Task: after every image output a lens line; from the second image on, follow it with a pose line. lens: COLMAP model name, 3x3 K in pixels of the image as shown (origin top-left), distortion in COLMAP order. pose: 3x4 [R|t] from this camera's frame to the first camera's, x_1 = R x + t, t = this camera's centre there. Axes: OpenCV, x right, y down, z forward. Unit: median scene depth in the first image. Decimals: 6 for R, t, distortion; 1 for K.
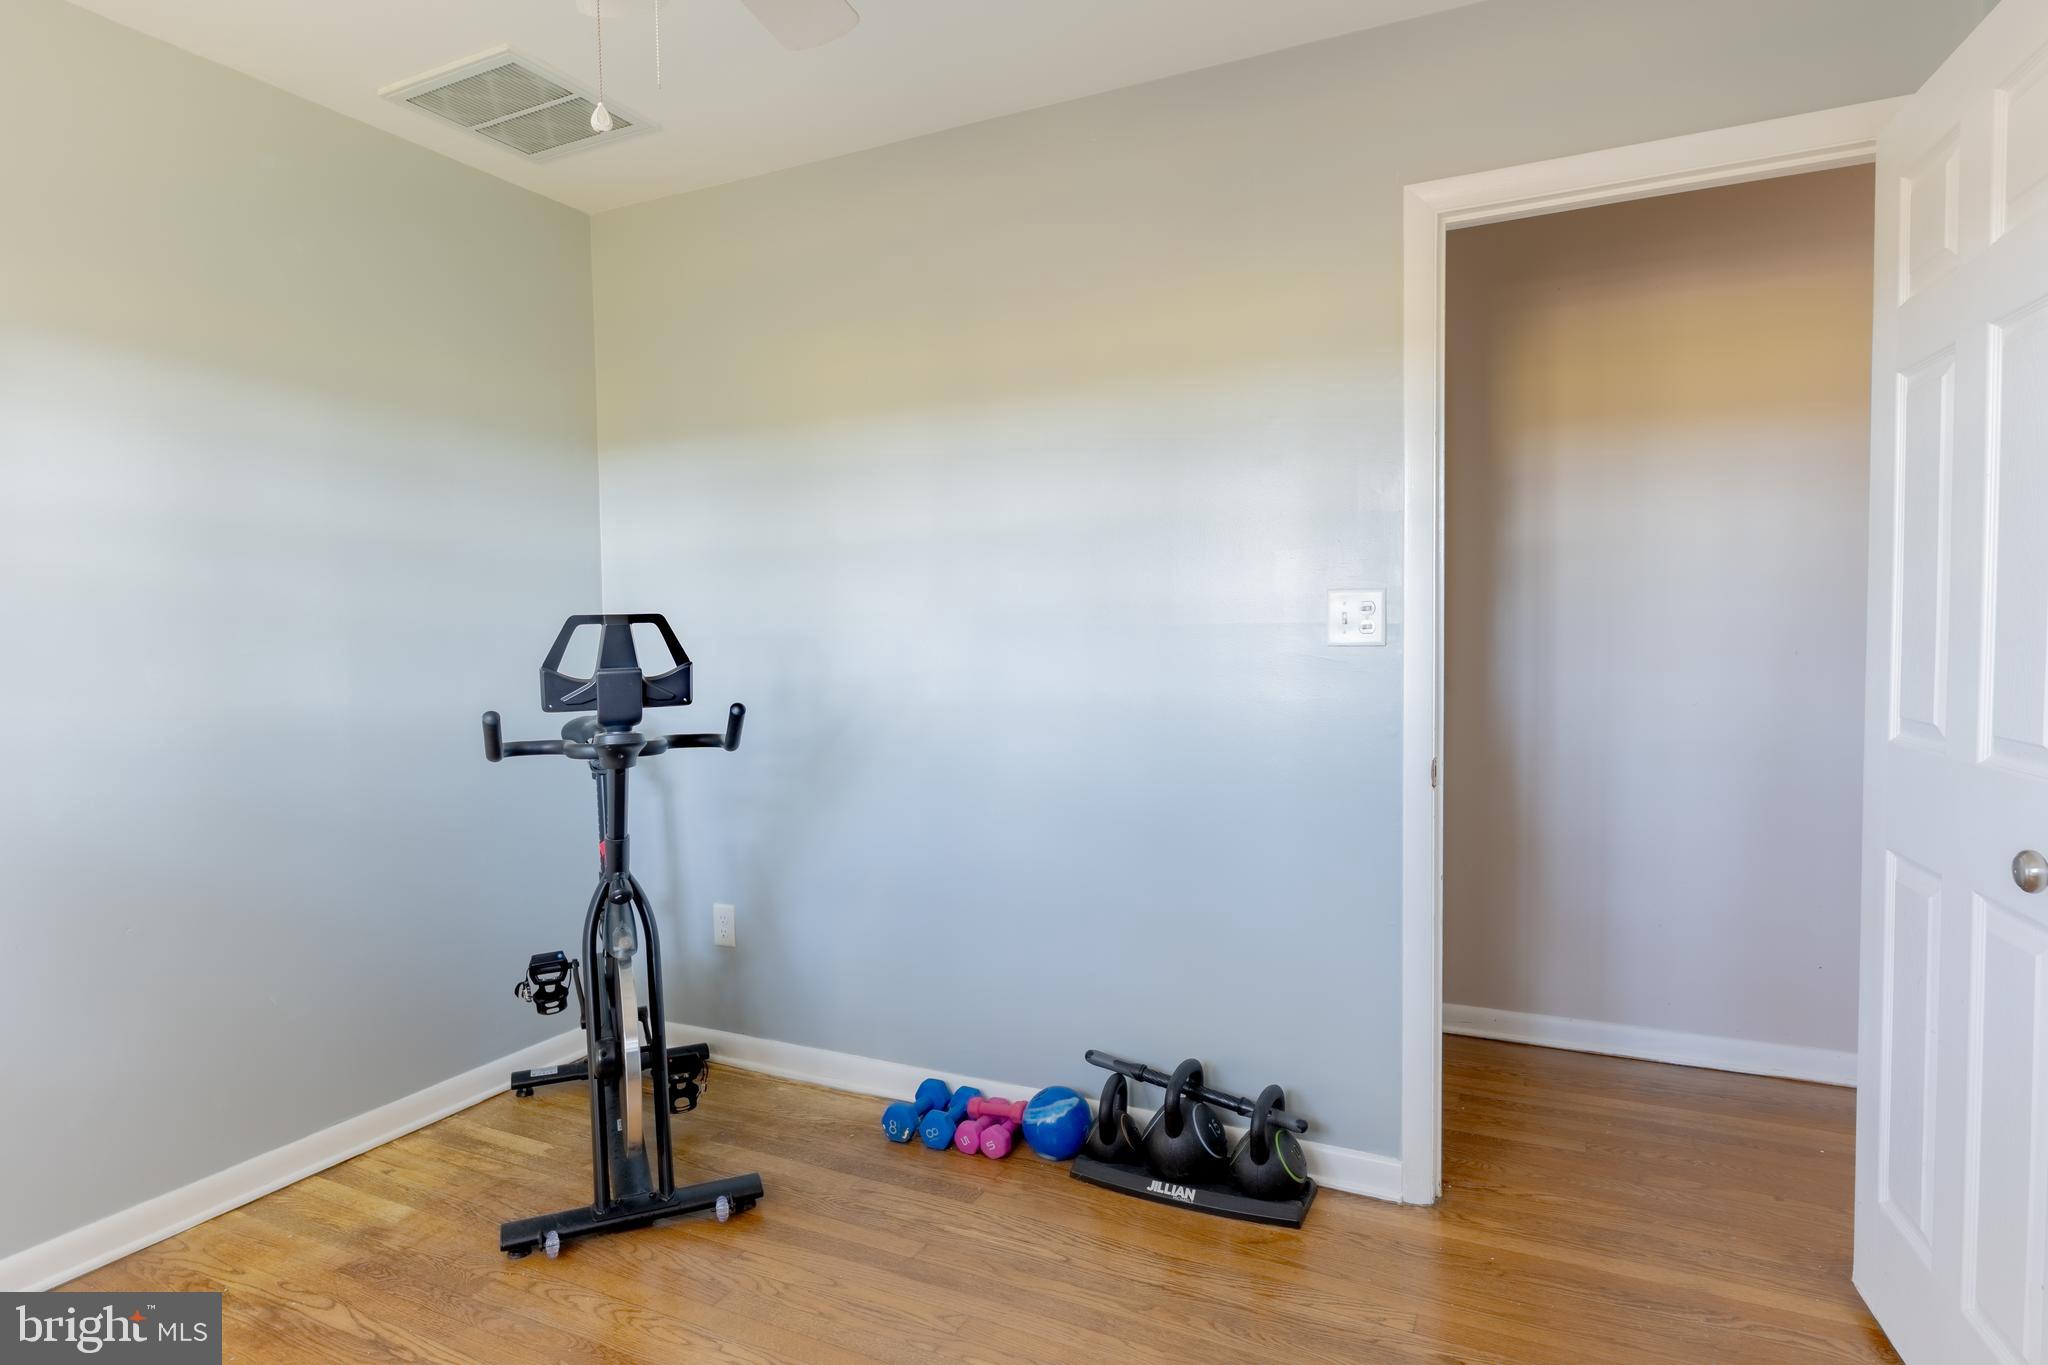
lens RADIAL K [[1139.5, 0, 1024.0], [0, 1139.5, 682.5], [0, 0, 1]] dist [0.002863, 0.000672]
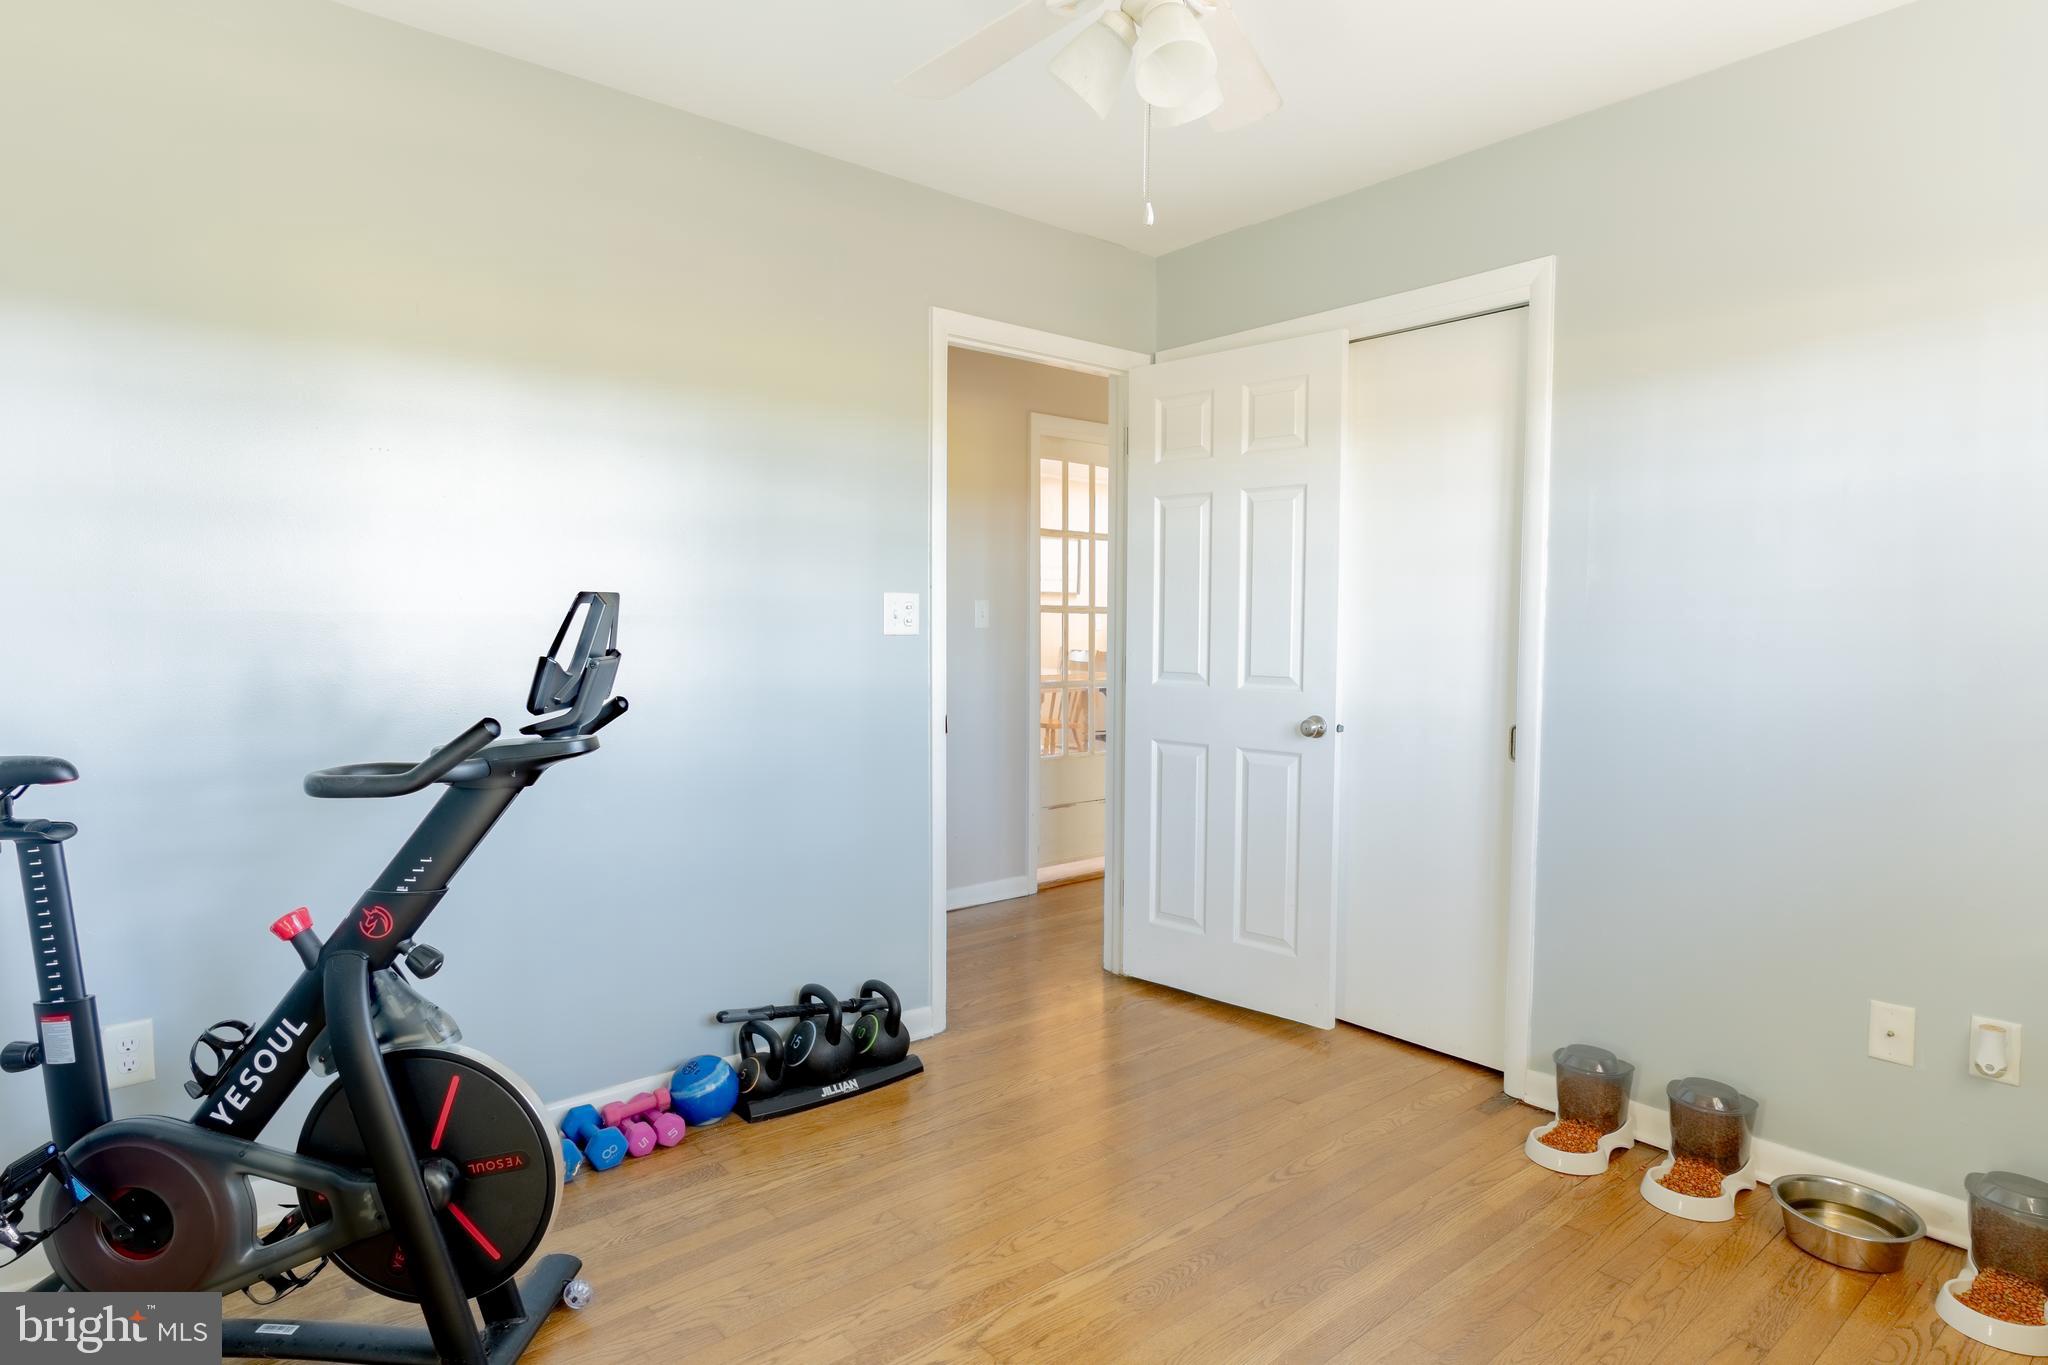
lens RADIAL K [[1121.1, 0, 1024.0], [0, 1121.1, 682.5], [0, 0, 1]] dist [-0.003813, -0.000043]
pose [[0.390413, -0.033221, 0.920040, -0.871412], [0.029089, 0.999295, 0.023739, -0.003437], [-0.920180, 0.017495, 0.391104, 0.355031]]
